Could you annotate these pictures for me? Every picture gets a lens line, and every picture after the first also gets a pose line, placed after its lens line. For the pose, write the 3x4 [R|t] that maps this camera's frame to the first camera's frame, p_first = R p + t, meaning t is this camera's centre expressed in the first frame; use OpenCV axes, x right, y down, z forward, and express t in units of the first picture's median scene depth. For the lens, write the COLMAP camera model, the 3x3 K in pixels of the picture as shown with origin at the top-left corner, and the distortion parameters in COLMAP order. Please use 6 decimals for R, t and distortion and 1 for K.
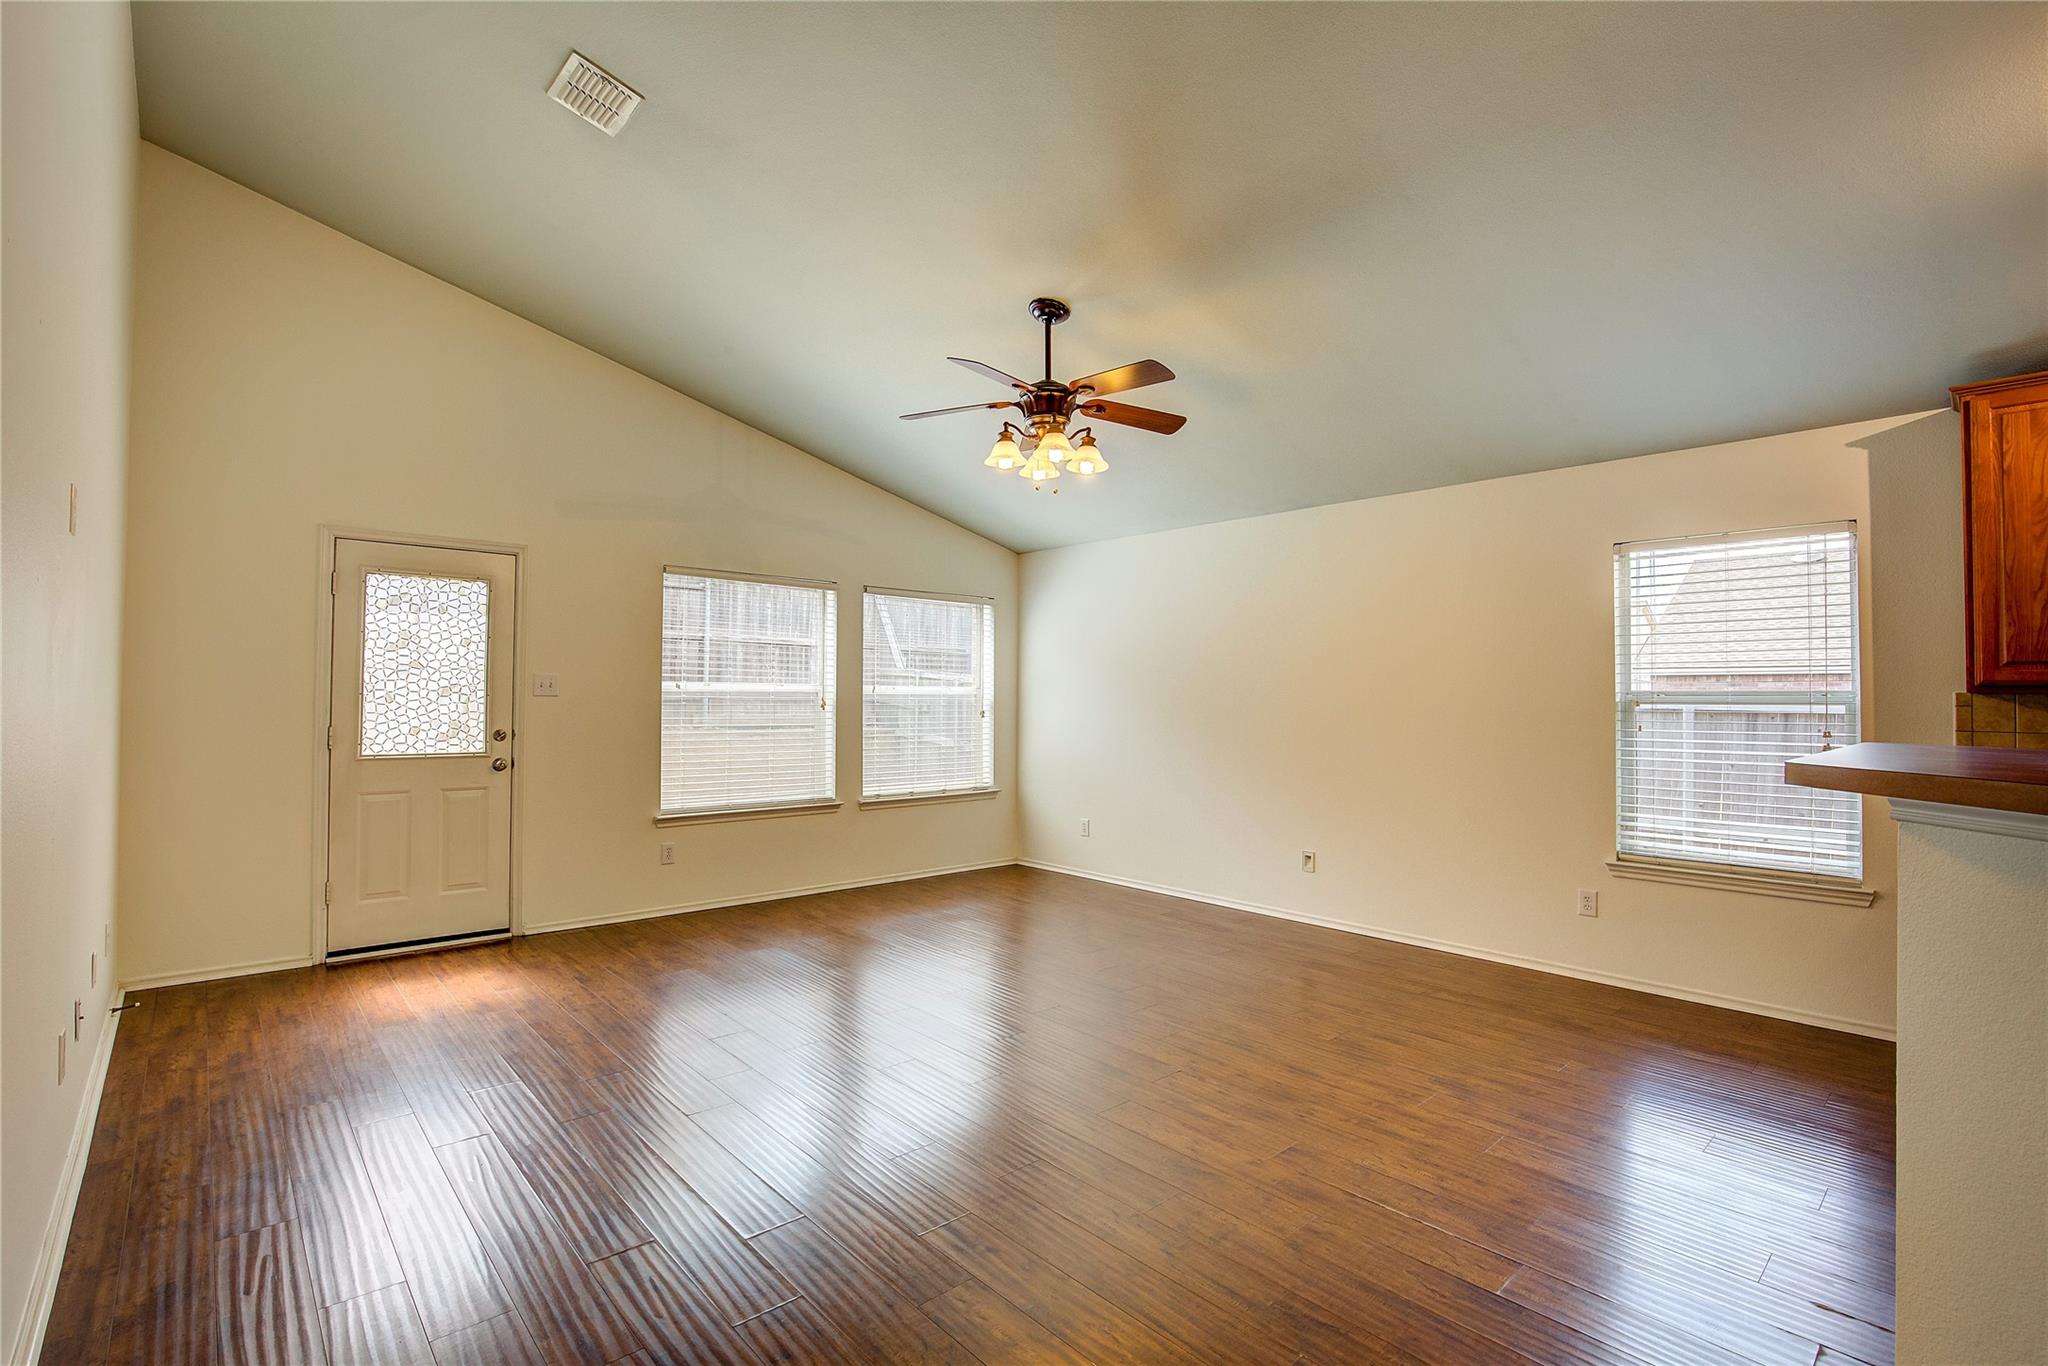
lens RADIAL K [[933.4, 0, 1020.0], [0, 933.4, 660.8], [0, 0, 1]] dist [-0.026385, 0.000871]
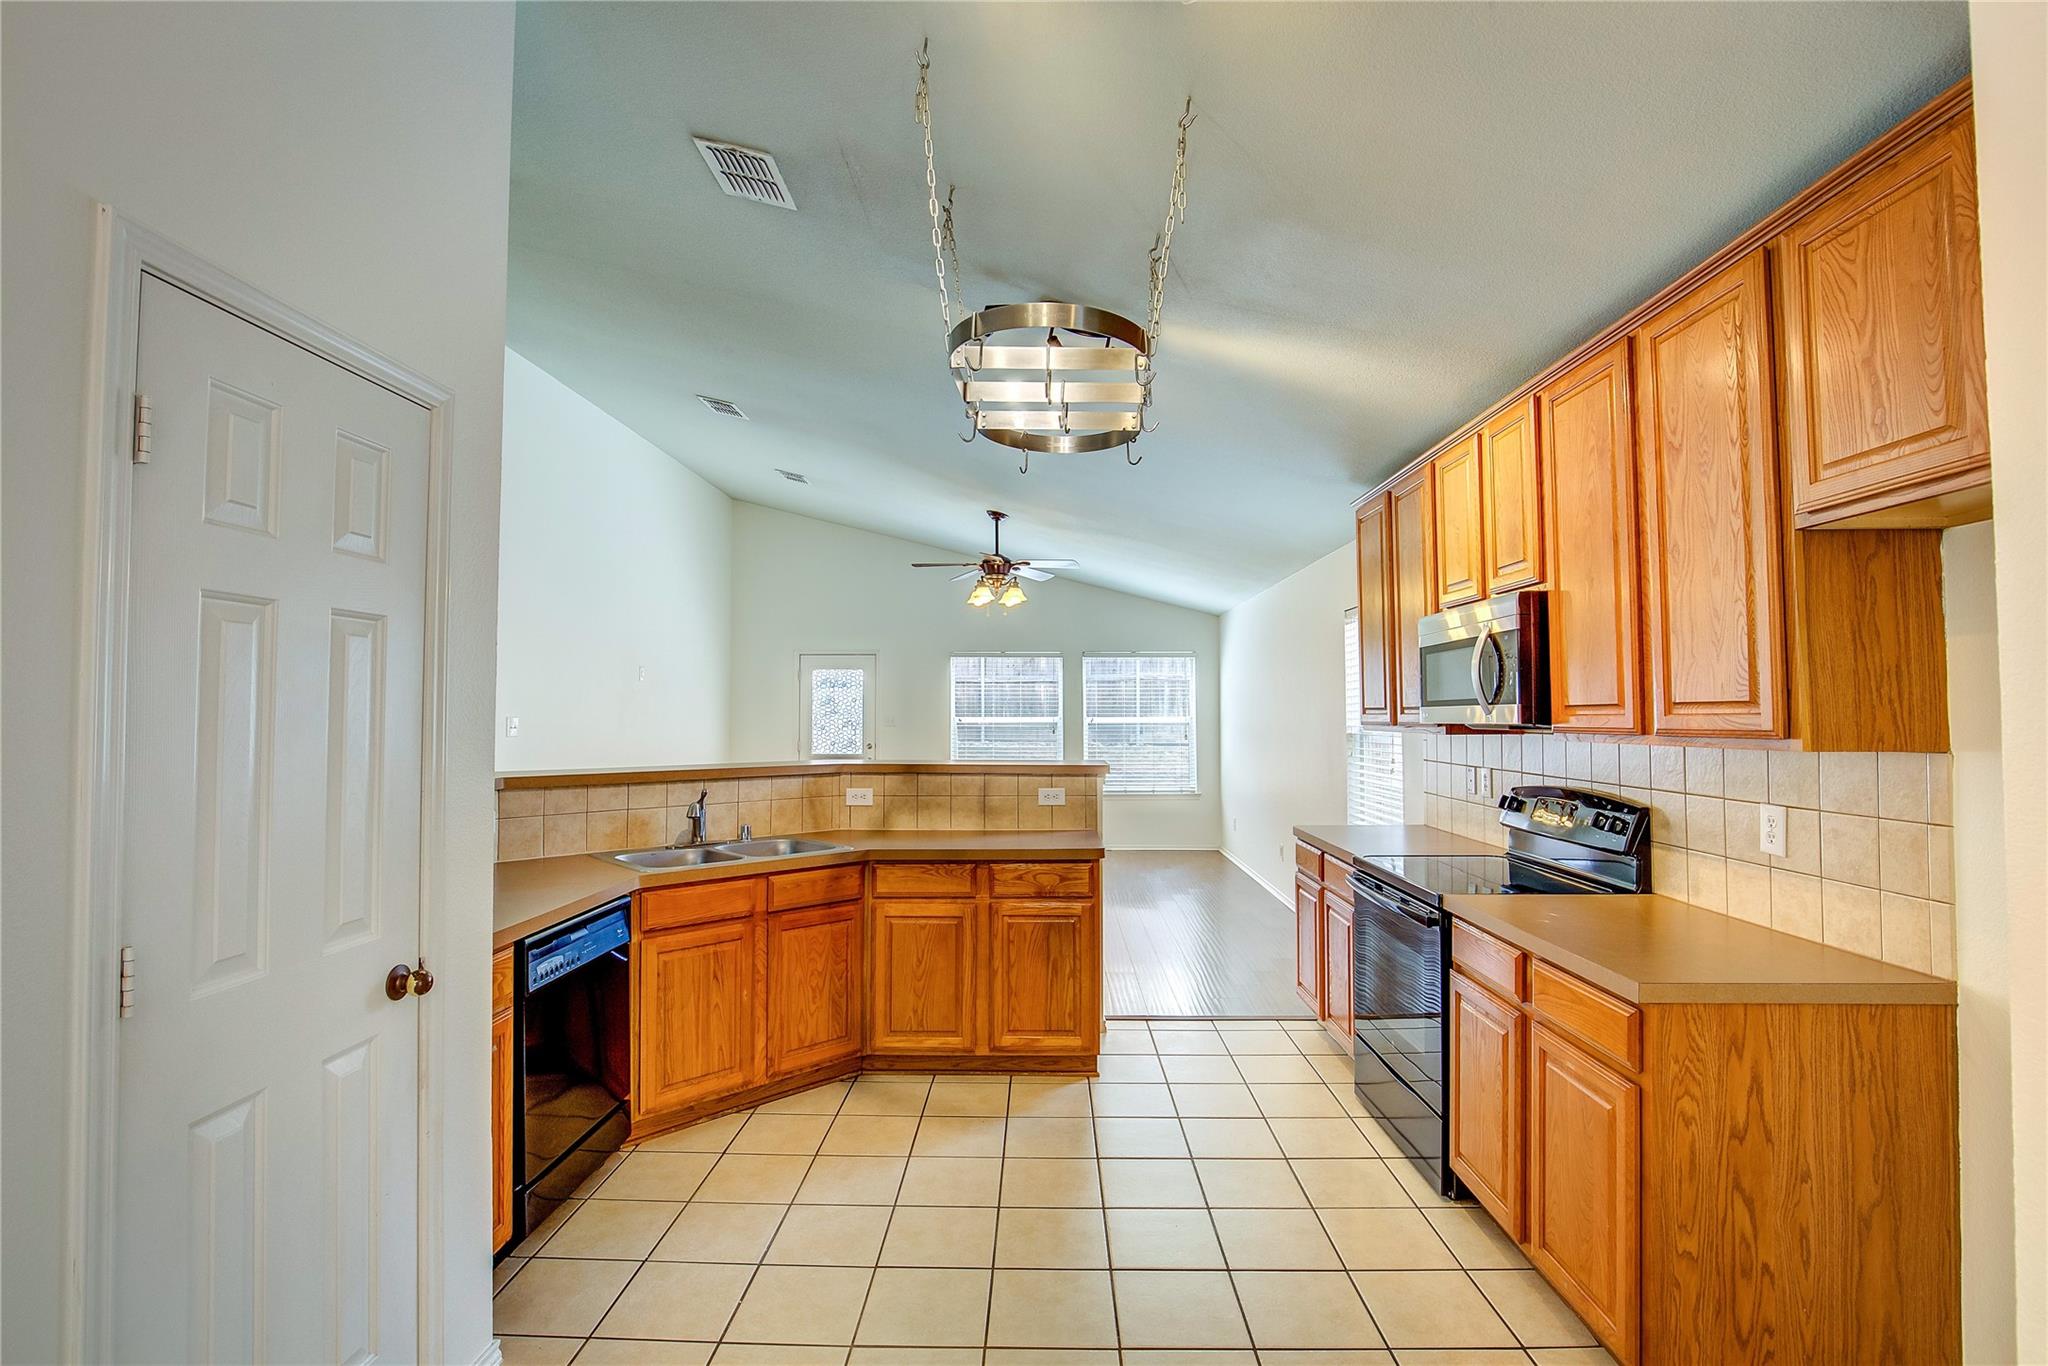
lens RADIAL K [[933.4, 0, 1023.6], [0, 933.4, 680.5], [0, 0, 1]] dist [-0.026385, 0.000871]
pose [[0.734707, -0.034285, -0.677517, 1.040269], [0.034109, 0.999326, -0.013582, -0.021964], [0.677526, -0.013130, 0.735381, -0.241172]]
